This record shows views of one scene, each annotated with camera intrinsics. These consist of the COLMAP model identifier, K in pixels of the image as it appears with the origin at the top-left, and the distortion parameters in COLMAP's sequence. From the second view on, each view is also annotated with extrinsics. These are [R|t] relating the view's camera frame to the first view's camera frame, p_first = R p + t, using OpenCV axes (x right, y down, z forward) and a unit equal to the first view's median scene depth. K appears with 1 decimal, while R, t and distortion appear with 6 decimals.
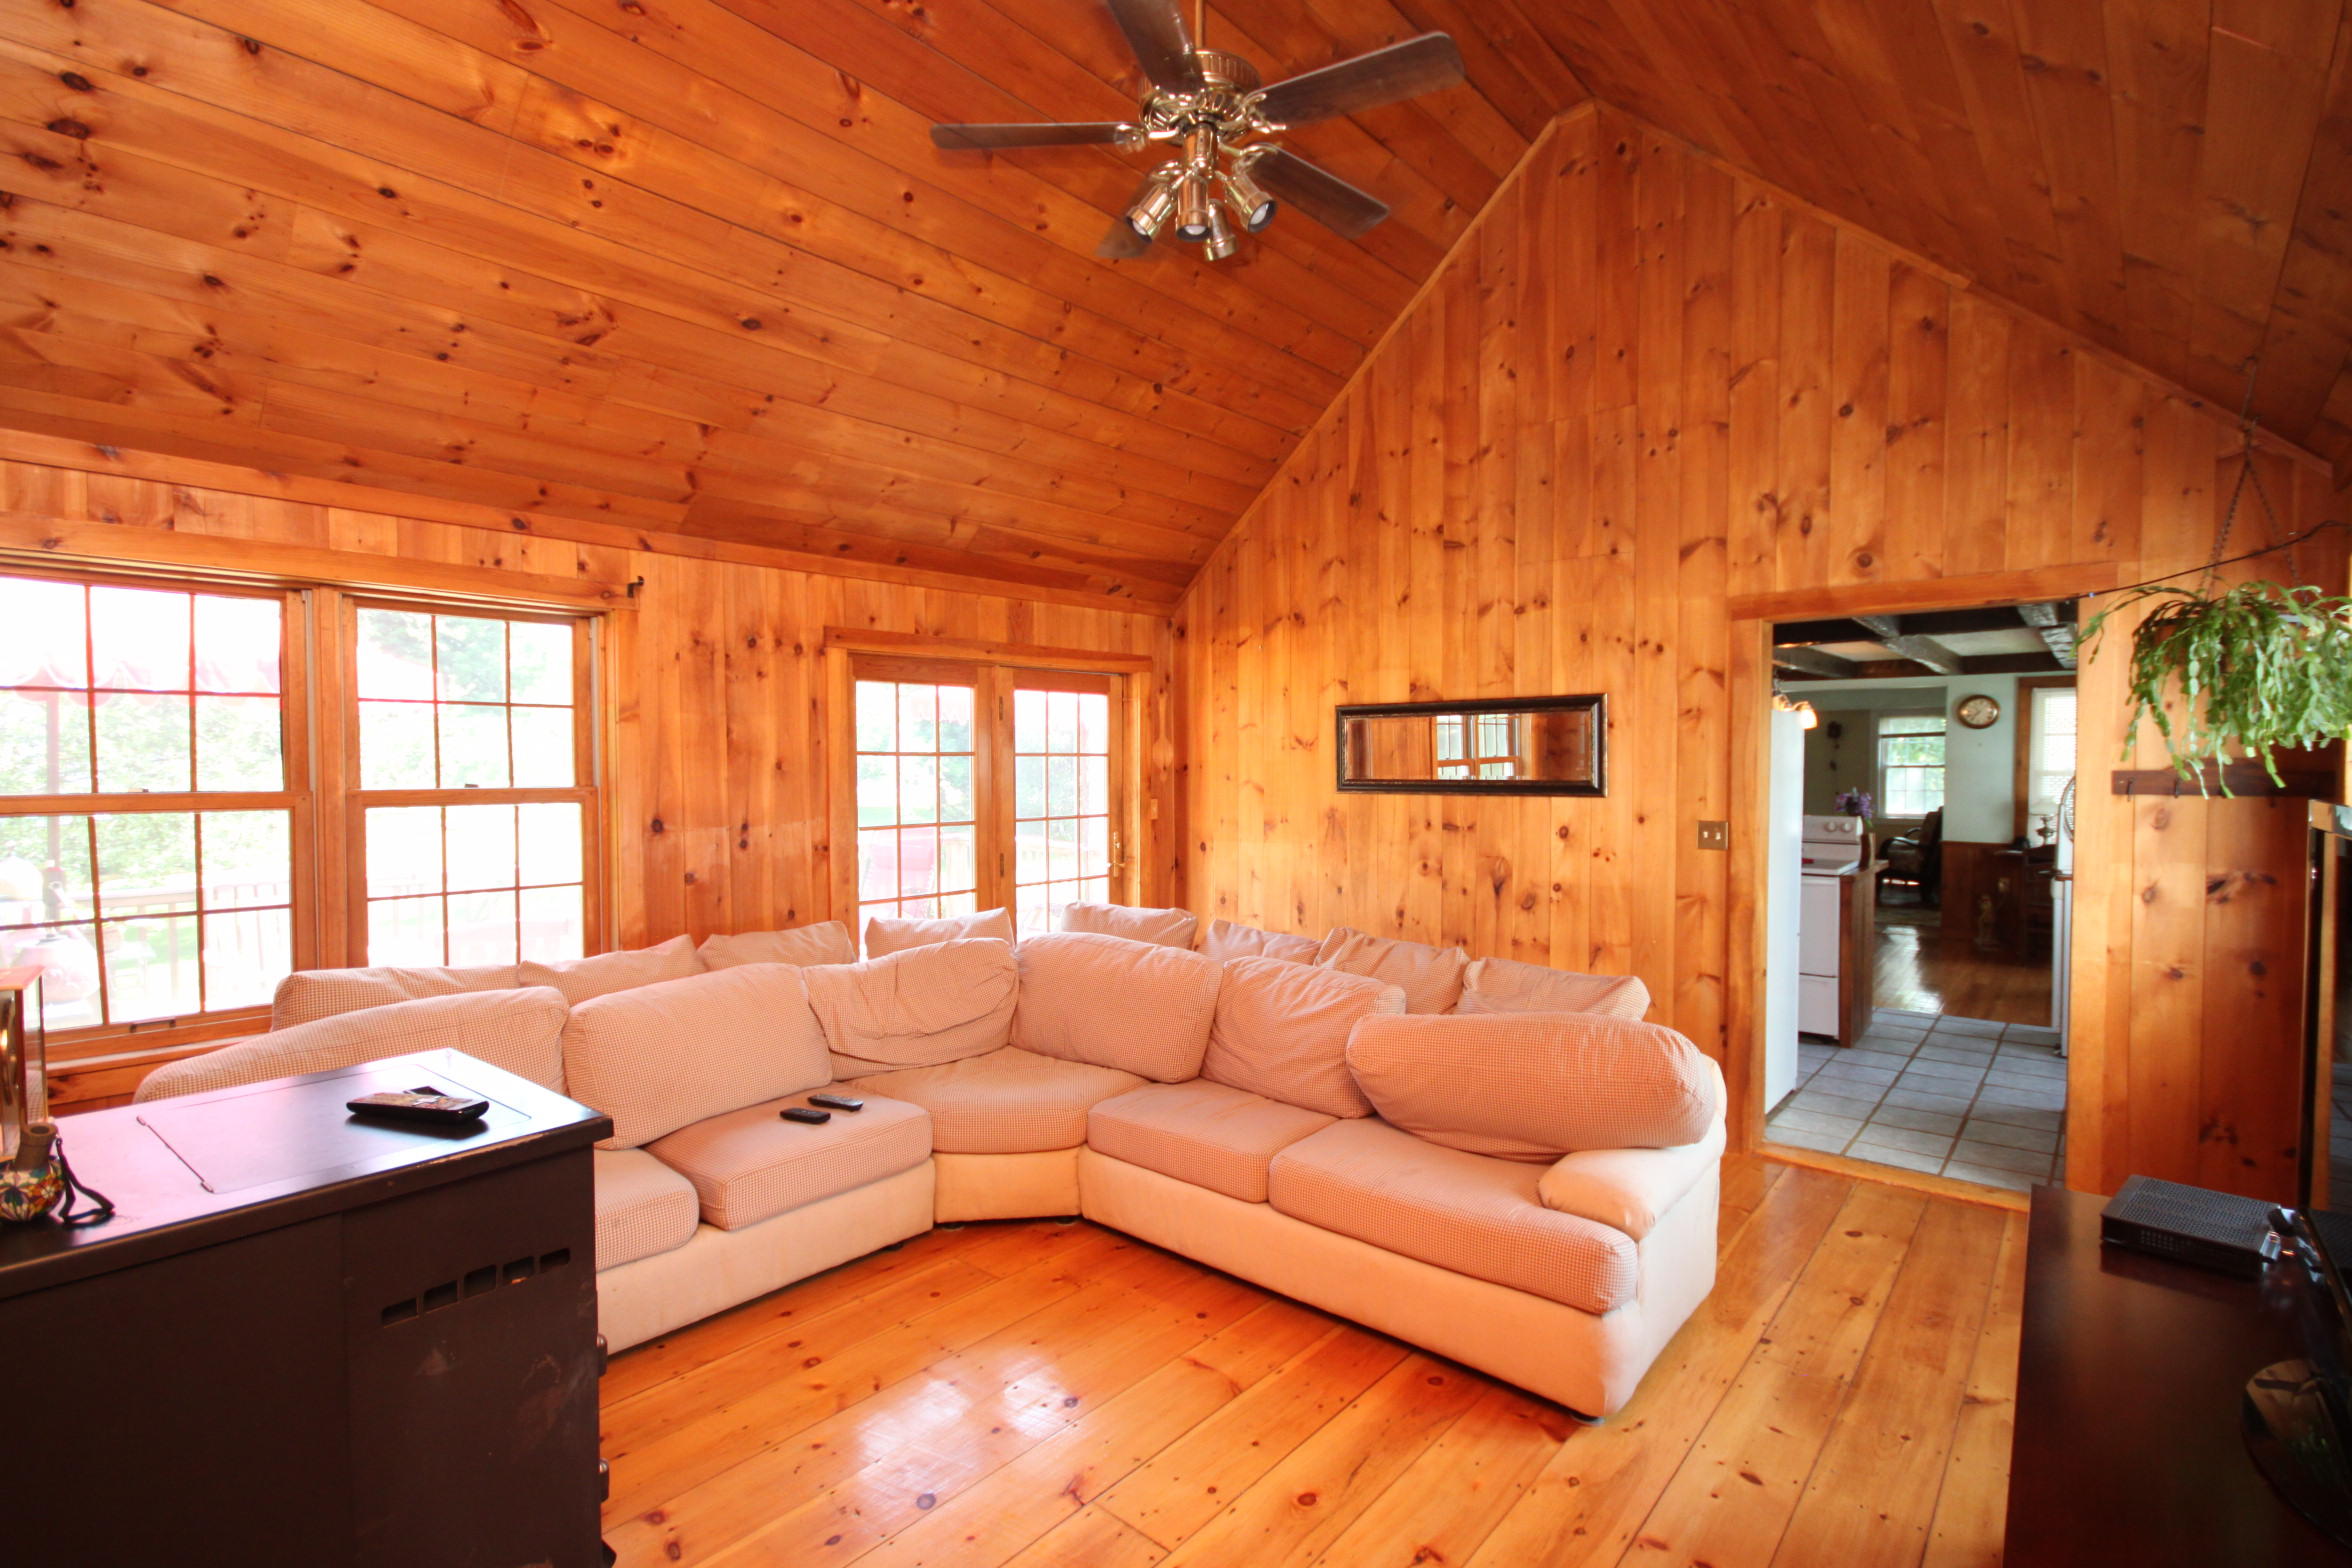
lens RADIAL K [[1094.3, 0, 1182.3], [0, 1094.3, 784.0], [0, 0, 1]] dist [0.000719, 0.000337]
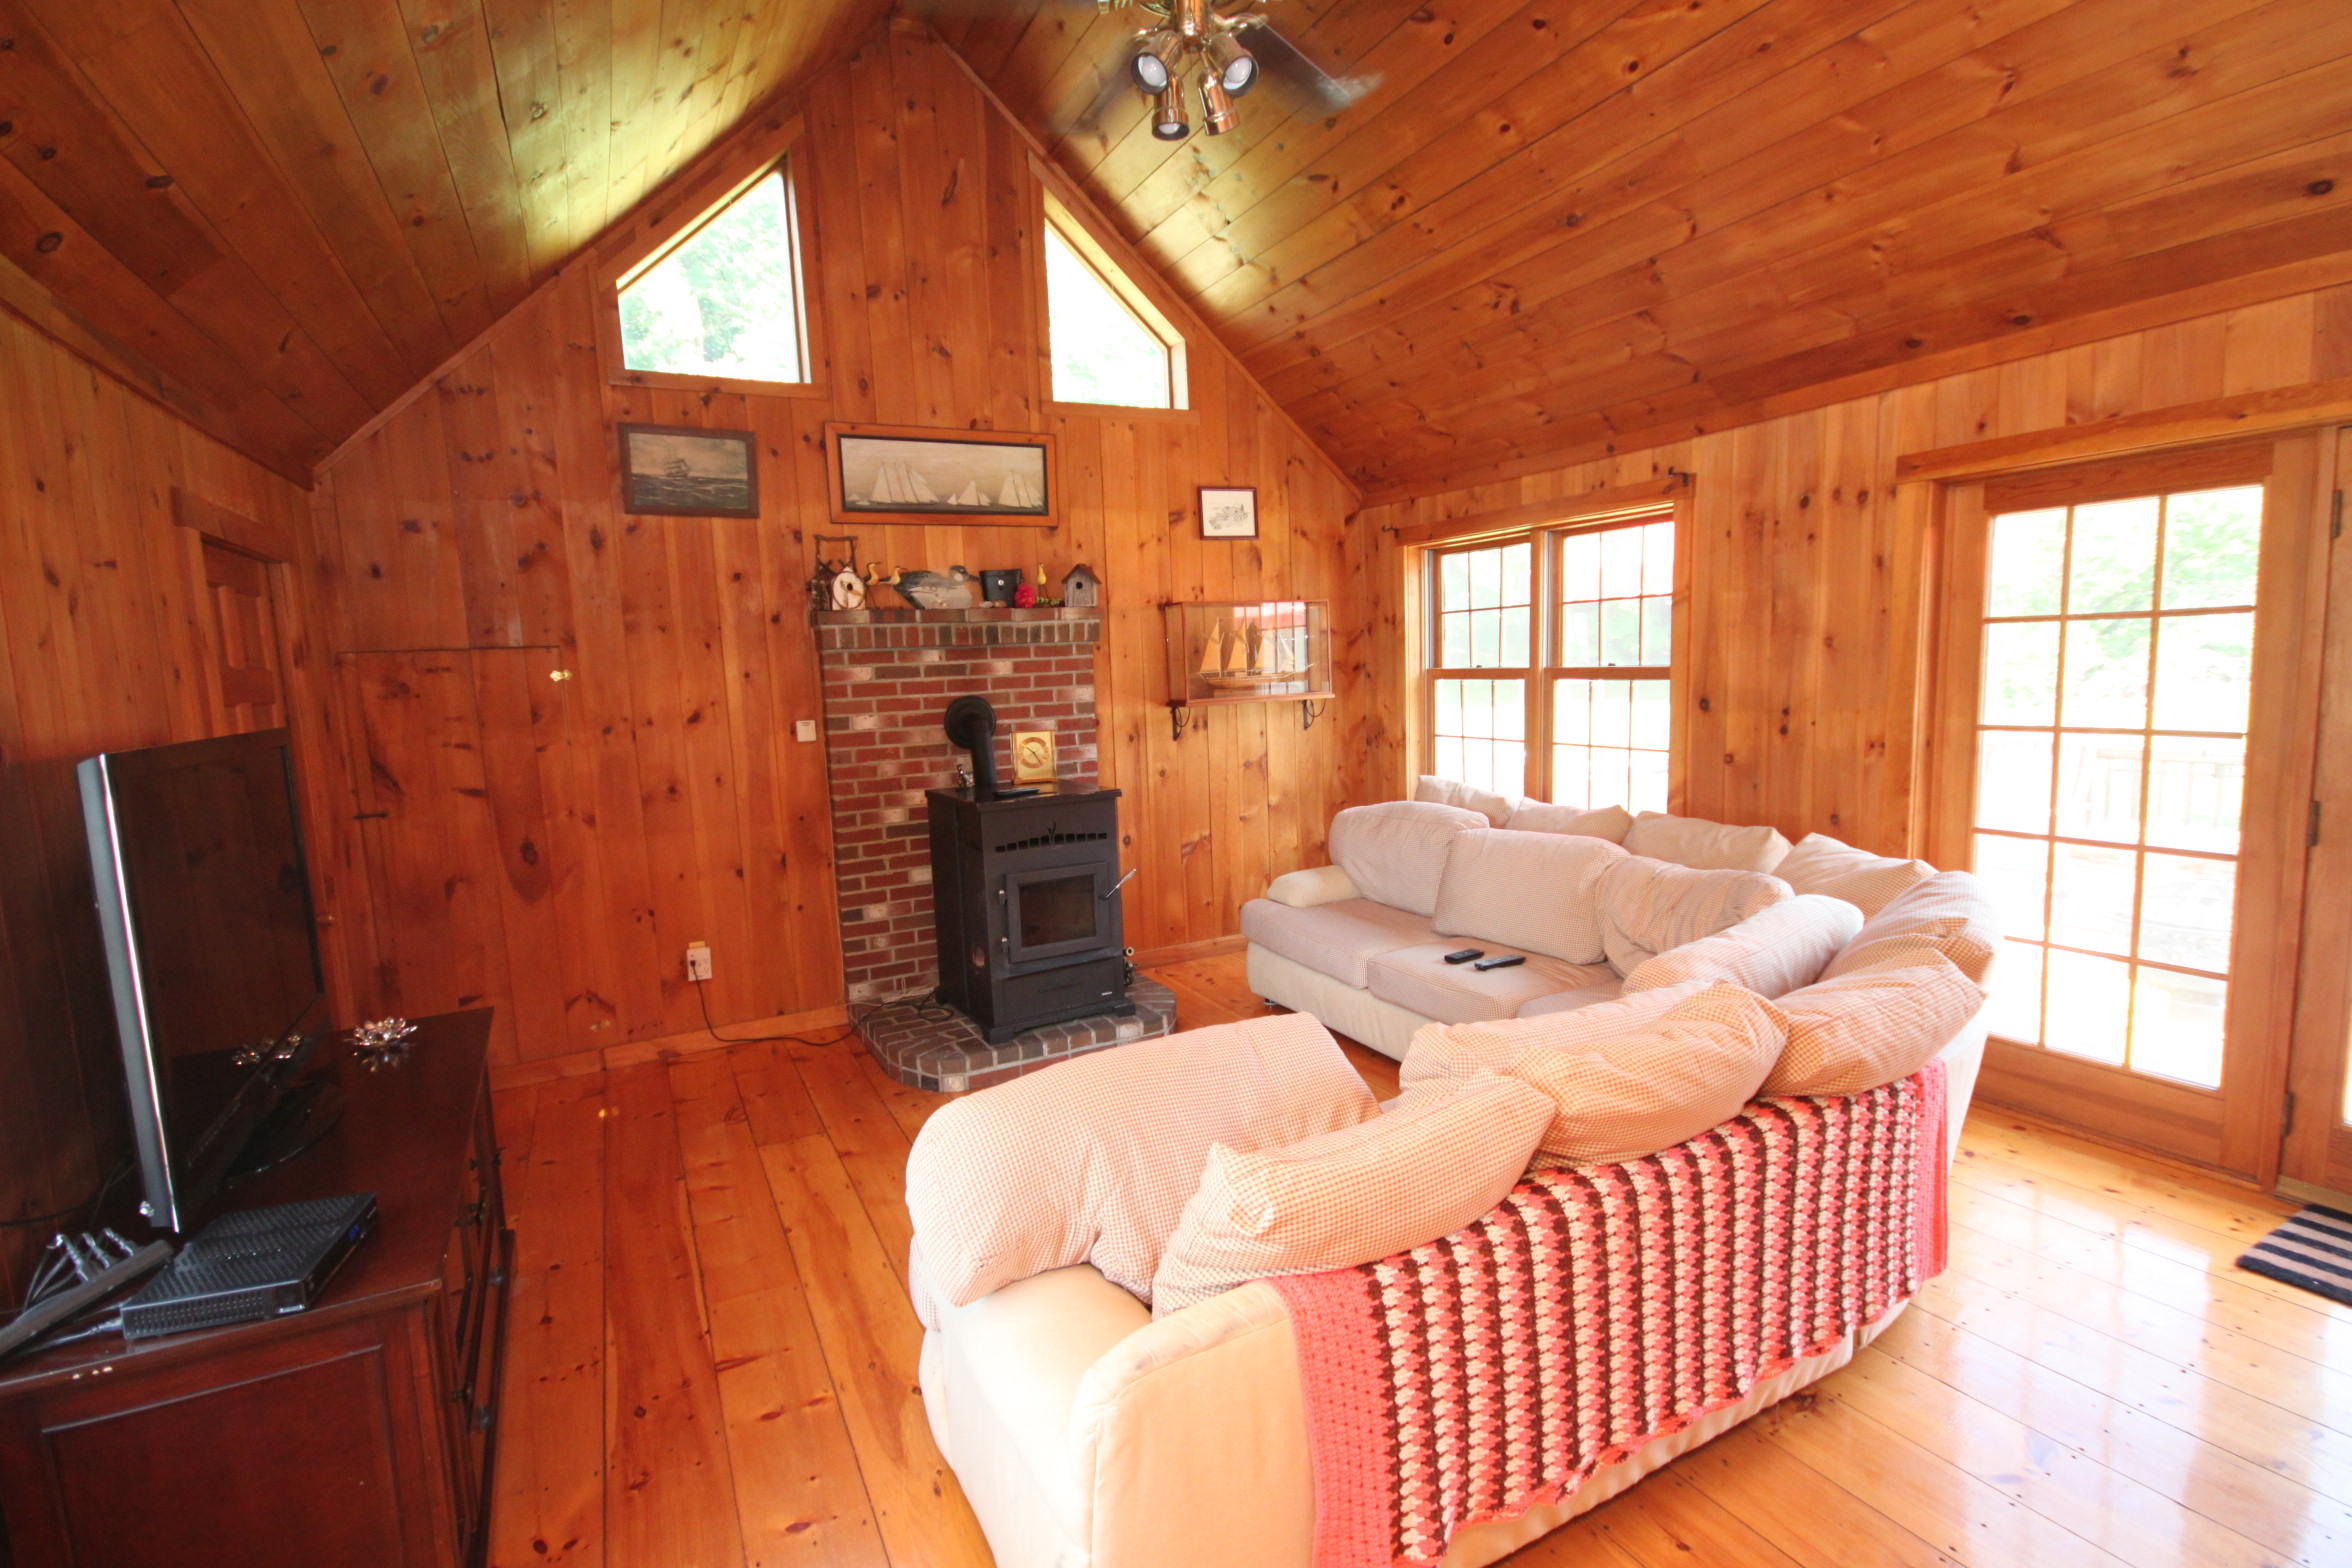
lens RADIAL K [[1094.3, 0, 1179.4], [0, 1094.3, 788.0], [0, 0, 1]] dist [0.000719, 0.000337]
pose [[-0.354046, 0.134341, -0.925529, 0.625218], [0.029843, 0.990748, 0.132391, -0.032830], [0.934752, 0.019252, -0.354780, 0.842904]]
